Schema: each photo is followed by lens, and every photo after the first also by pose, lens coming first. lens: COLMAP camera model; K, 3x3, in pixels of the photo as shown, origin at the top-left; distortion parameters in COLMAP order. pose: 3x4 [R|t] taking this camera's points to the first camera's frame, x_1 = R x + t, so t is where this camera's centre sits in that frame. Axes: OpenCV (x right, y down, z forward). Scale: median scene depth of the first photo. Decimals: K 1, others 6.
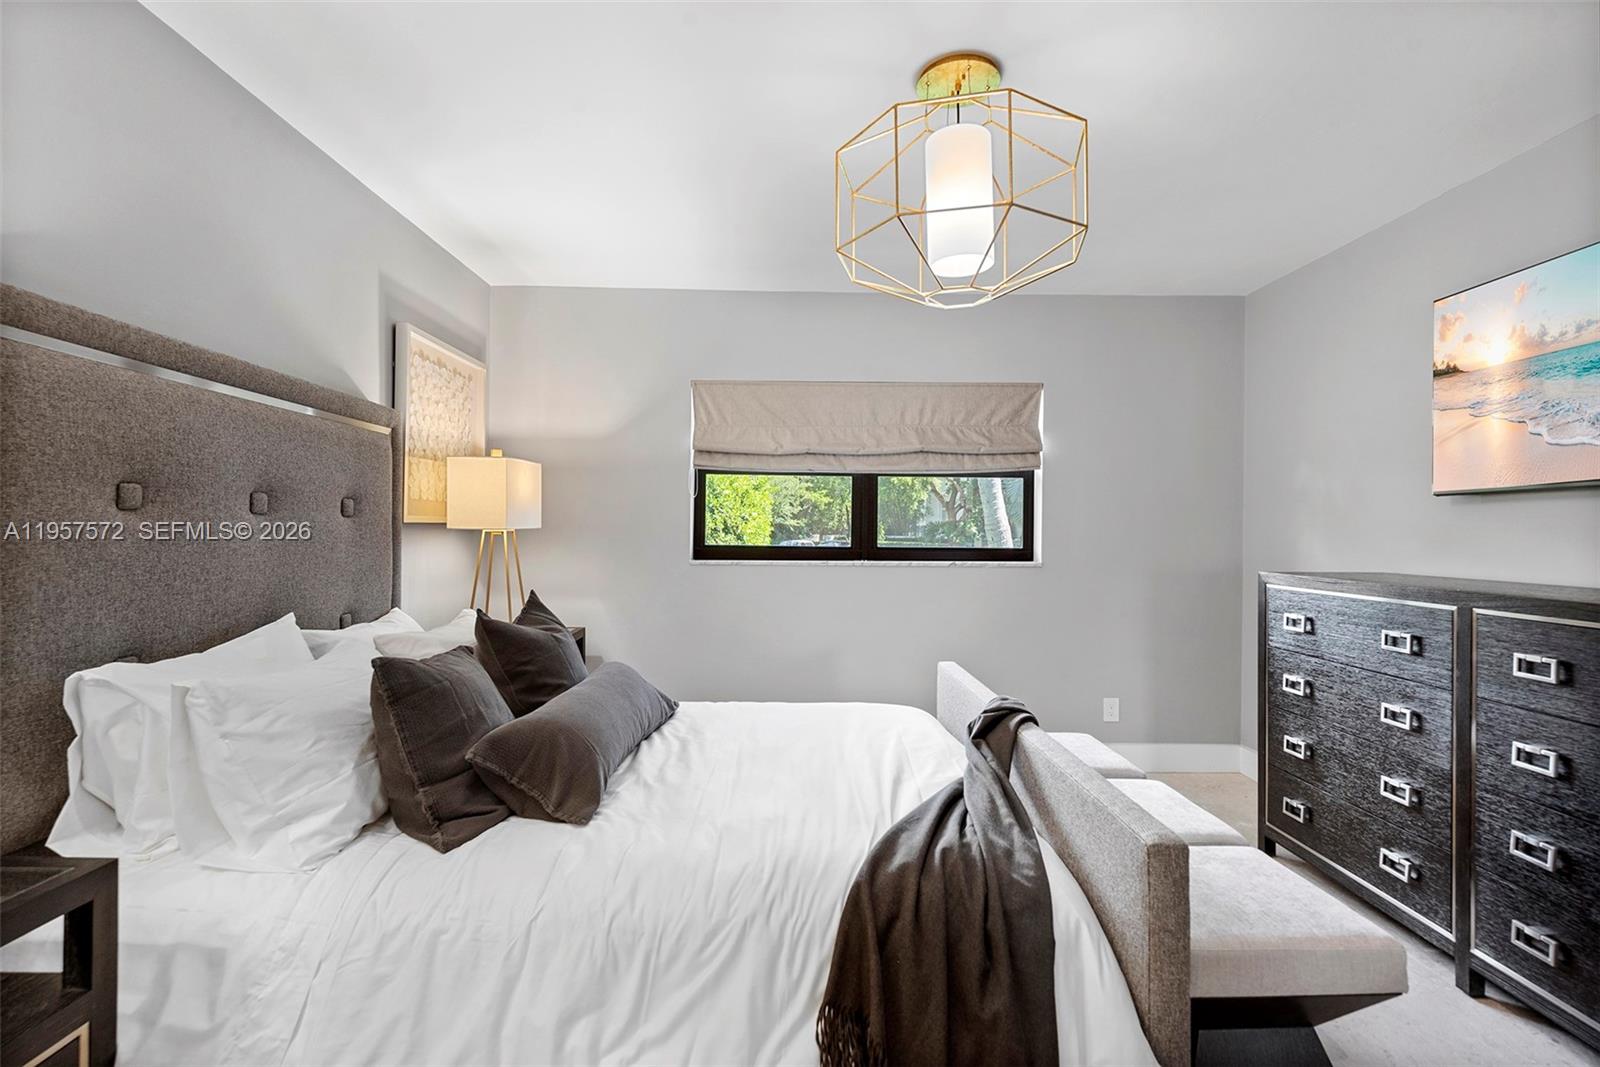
lens RADIAL K [[744.0, 0, 800.0], [0, 744.0, 533.5], [0, 0, 1]] dist [-0.001253, -0.000225]
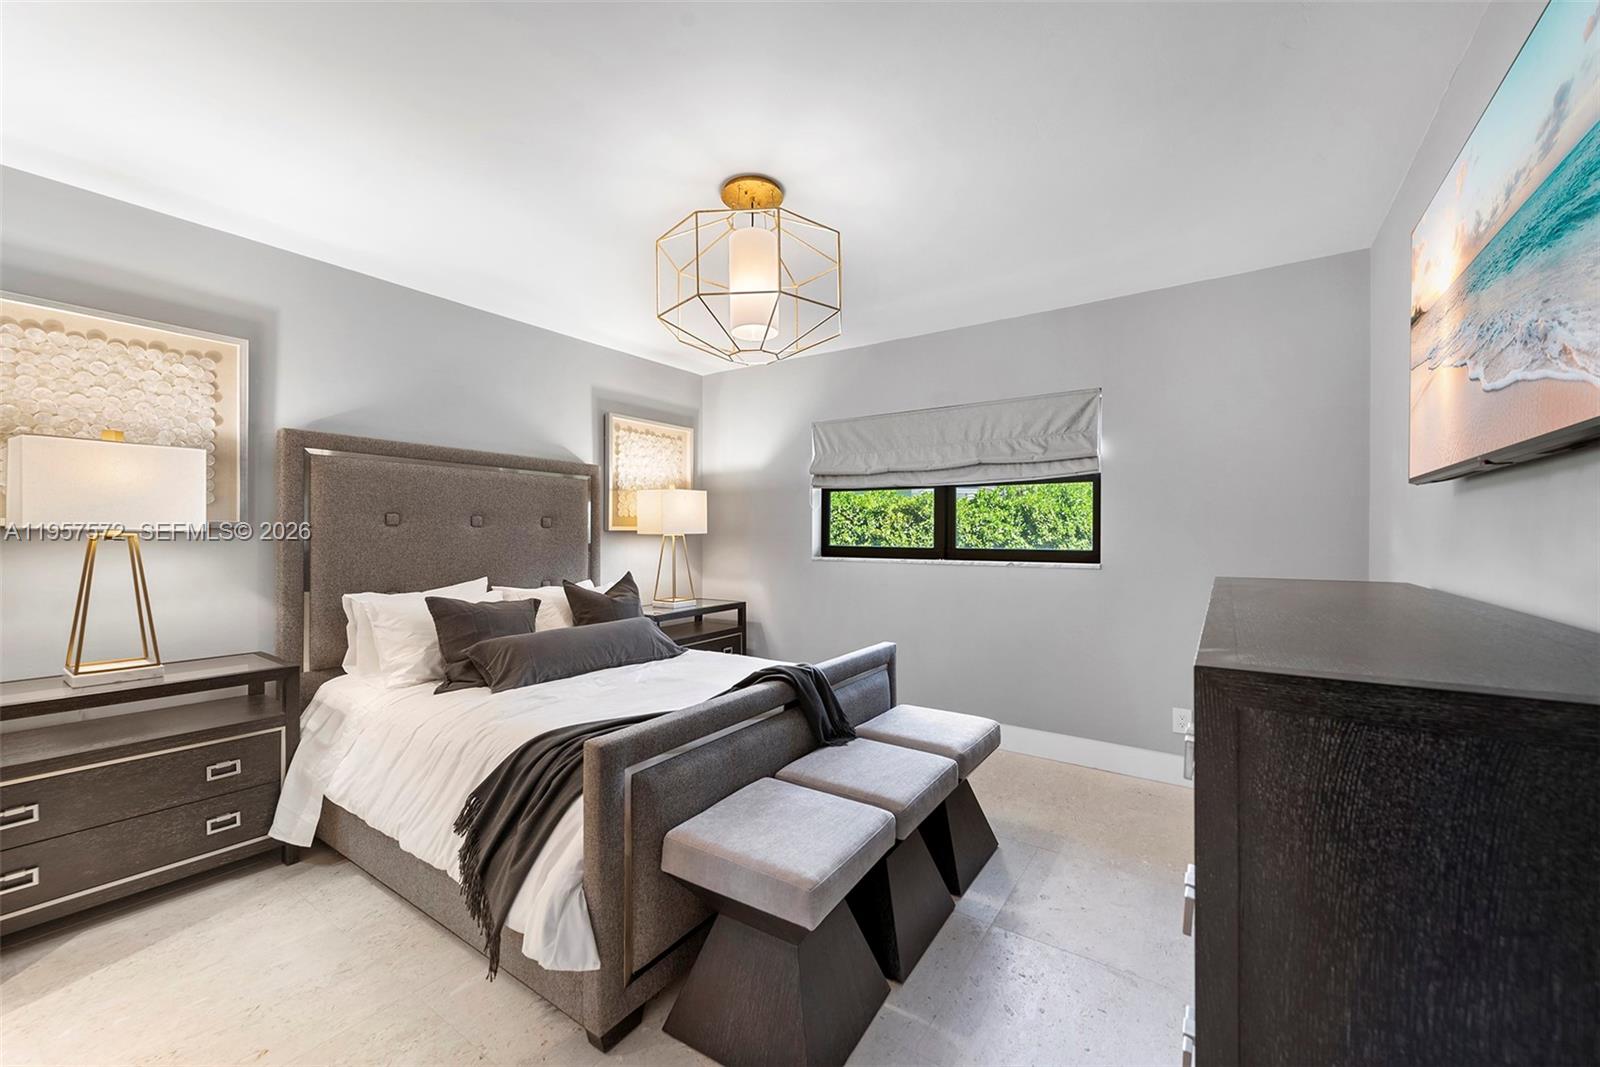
lens RADIAL K [[624.6, 0, 799.2], [0, 624.6, 538.4], [0, 0, 1]] dist [0.005261, -0.000143]
pose [[0.821275, -0.001887, -0.570529, 0.475034], [0.000904, 0.999998, -0.002007, 0.004519], [0.570531, 0.001133, 0.821275, 0.064246]]
